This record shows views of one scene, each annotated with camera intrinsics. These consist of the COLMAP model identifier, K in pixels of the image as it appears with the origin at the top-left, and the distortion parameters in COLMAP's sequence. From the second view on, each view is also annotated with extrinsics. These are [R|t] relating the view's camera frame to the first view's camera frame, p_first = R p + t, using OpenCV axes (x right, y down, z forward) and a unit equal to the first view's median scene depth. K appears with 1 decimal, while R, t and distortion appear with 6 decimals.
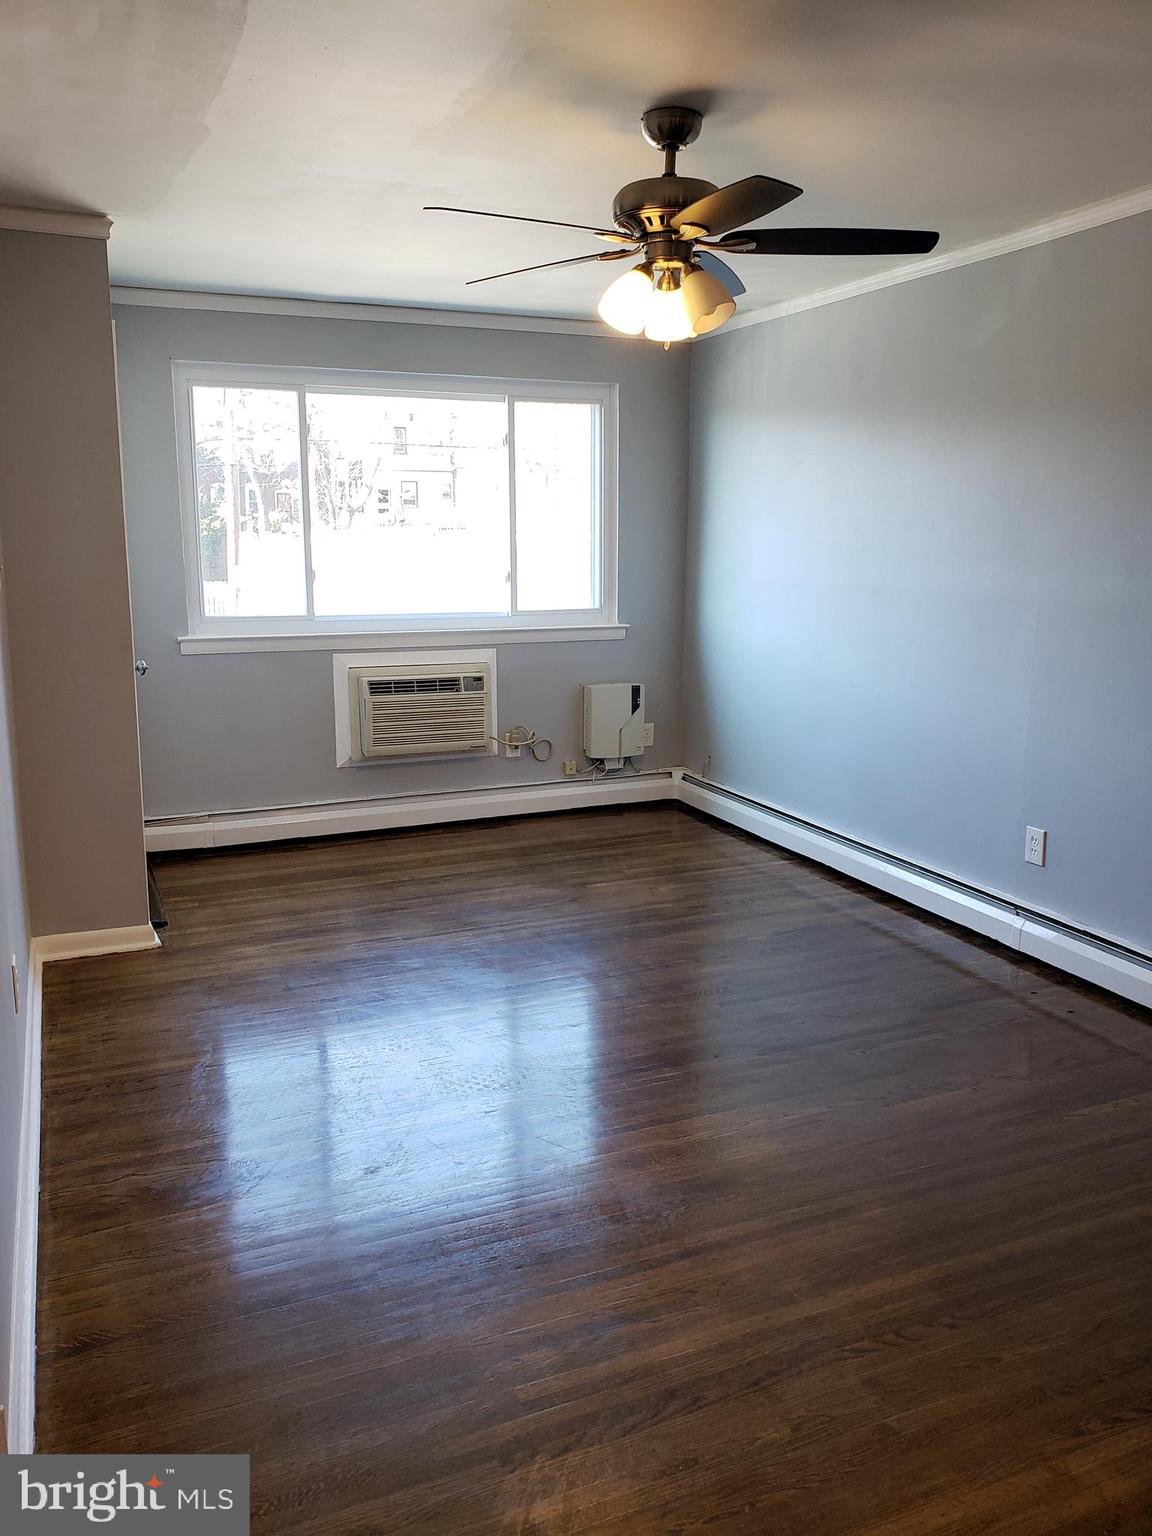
lens RADIAL K [[1186.0, 0, 576.2], [0, 1186.0, 716.7], [0, 0, 1]] dist [0.056523, -0.087310]
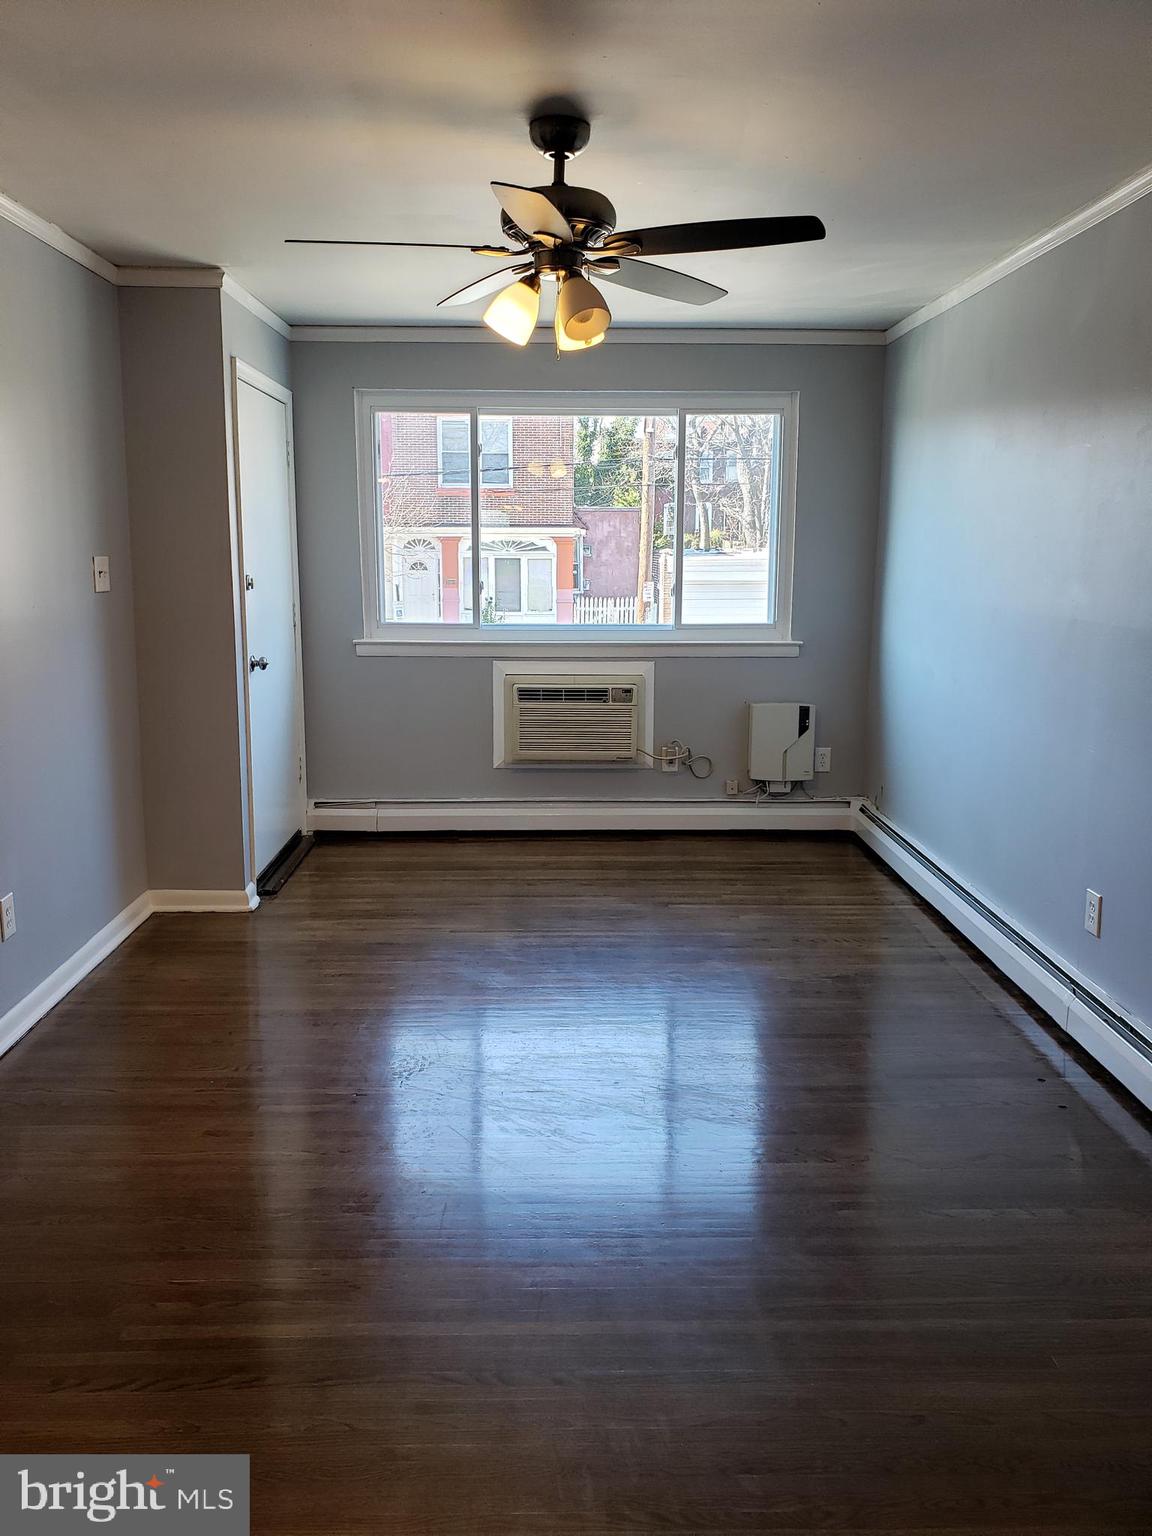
lens RADIAL K [[1195.3, 0, 554.9], [0, 1195.3, 721.4], [0, 0, 1]] dist [0.056989, -0.067016]
pose [[0.924396, 0.058383, -0.376941, 0.250009], [-0.062196, 0.998062, 0.002058, -0.004325], [0.376330, 0.021542, 0.926235, 0.040149]]
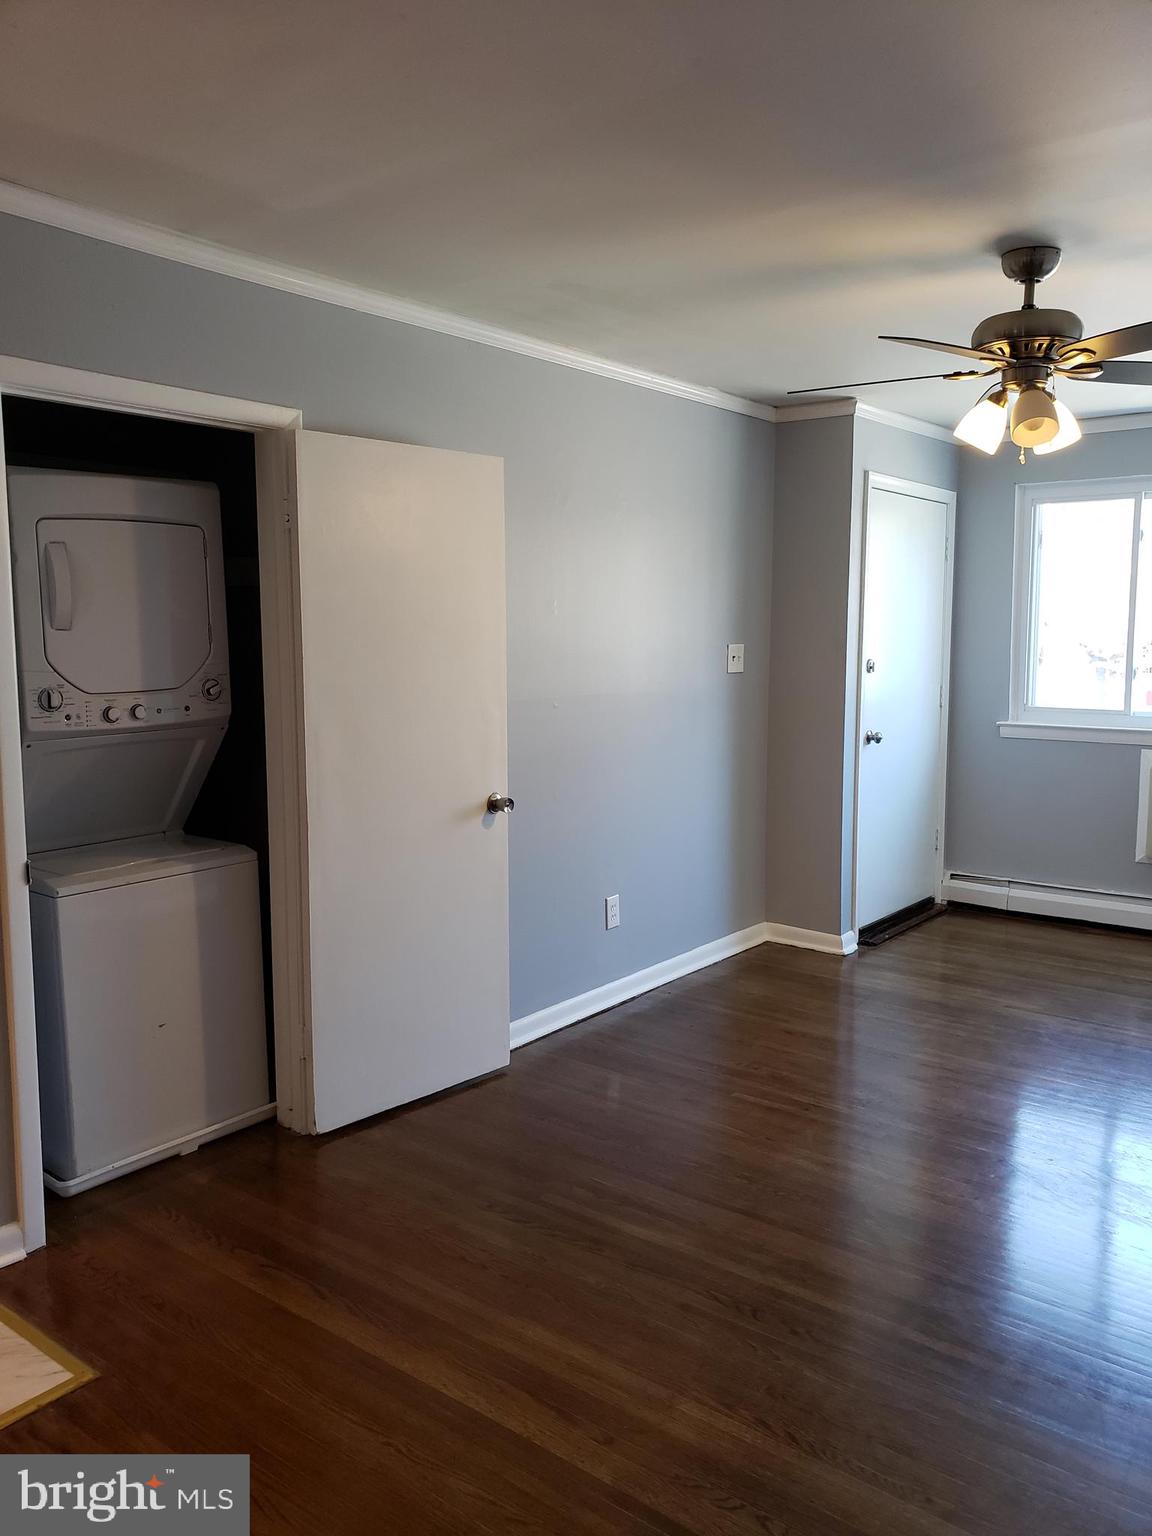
lens RADIAL K [[1186.0, 0, 574.0], [0, 1186.0, 750.8], [0, 0, 1]] dist [0.031332, 0.004538]
pose [[0.479116, 0.093199, -0.872790, 0.452839], [-0.138503, 0.989917, 0.029676, -0.015561], [0.866755, 0.106666, 0.487193, 0.081962]]
